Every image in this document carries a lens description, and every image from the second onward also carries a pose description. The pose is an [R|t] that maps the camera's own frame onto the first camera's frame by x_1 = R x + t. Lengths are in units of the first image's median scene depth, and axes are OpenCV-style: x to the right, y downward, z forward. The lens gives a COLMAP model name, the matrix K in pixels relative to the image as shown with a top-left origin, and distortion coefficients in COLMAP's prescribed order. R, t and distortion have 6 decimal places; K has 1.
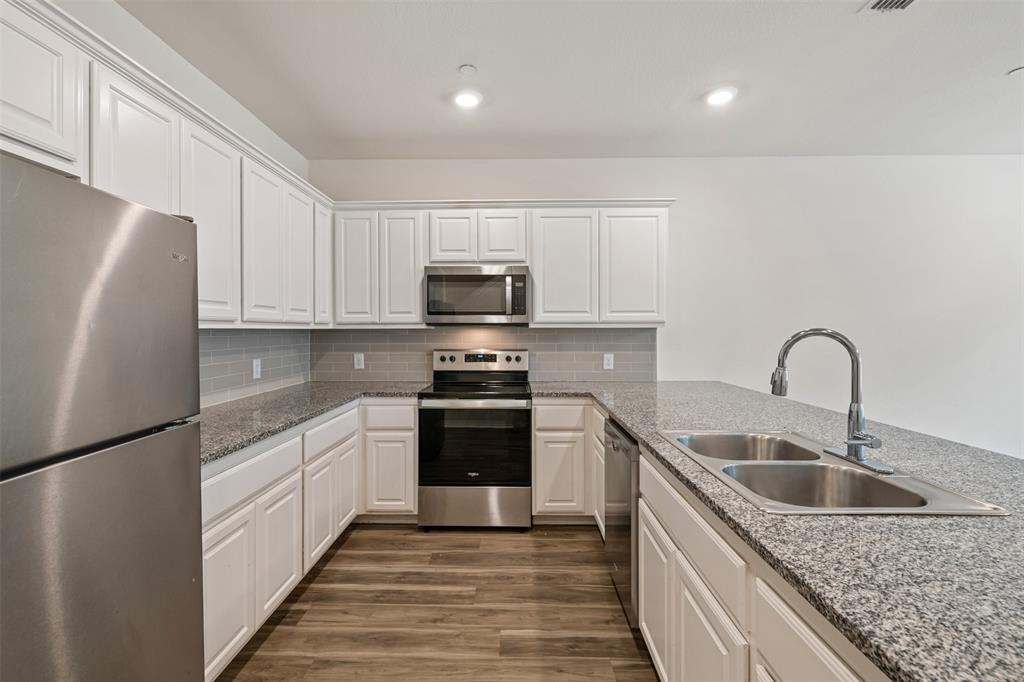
lens RADIAL K [[463.7, 0, 511.2], [0, 463.7, 336.6], [0, 0, 1]] dist [0.003238, 0.000173]
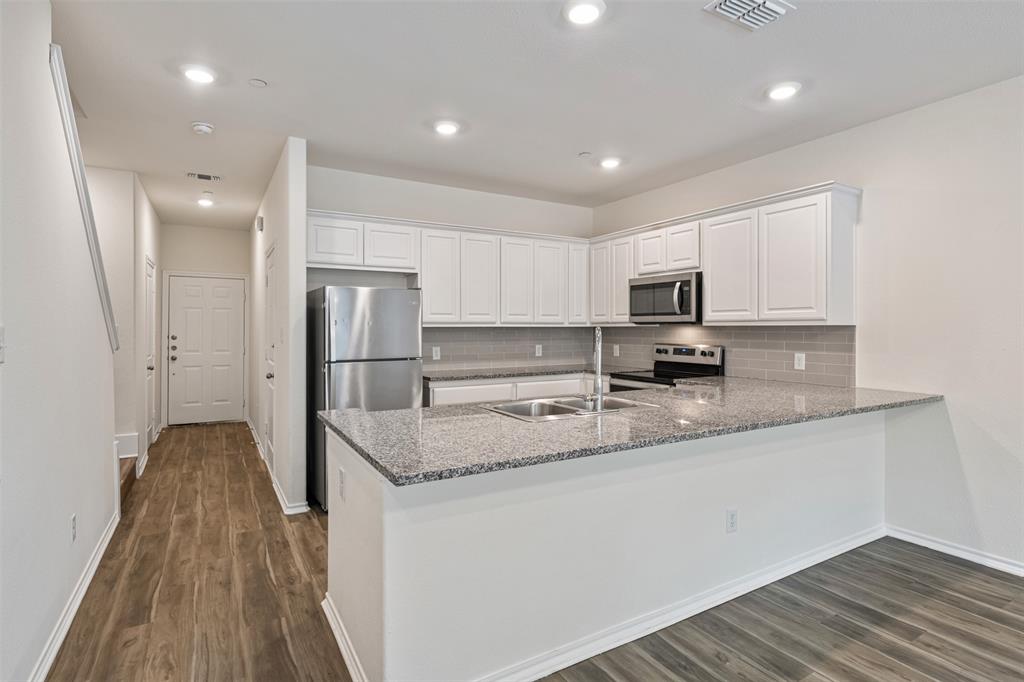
lens RADIAL K [[518.5, 0, 513.7], [0, 518.5, 333.8], [0, 0, 1]] dist [-0.003895, -0.000140]
pose [[0.516305, 0.011891, -0.856322, 0.880889], [-0.014484, 0.999882, 0.005152, 0.000715], [0.856282, 0.009743, 0.516416, -0.037162]]
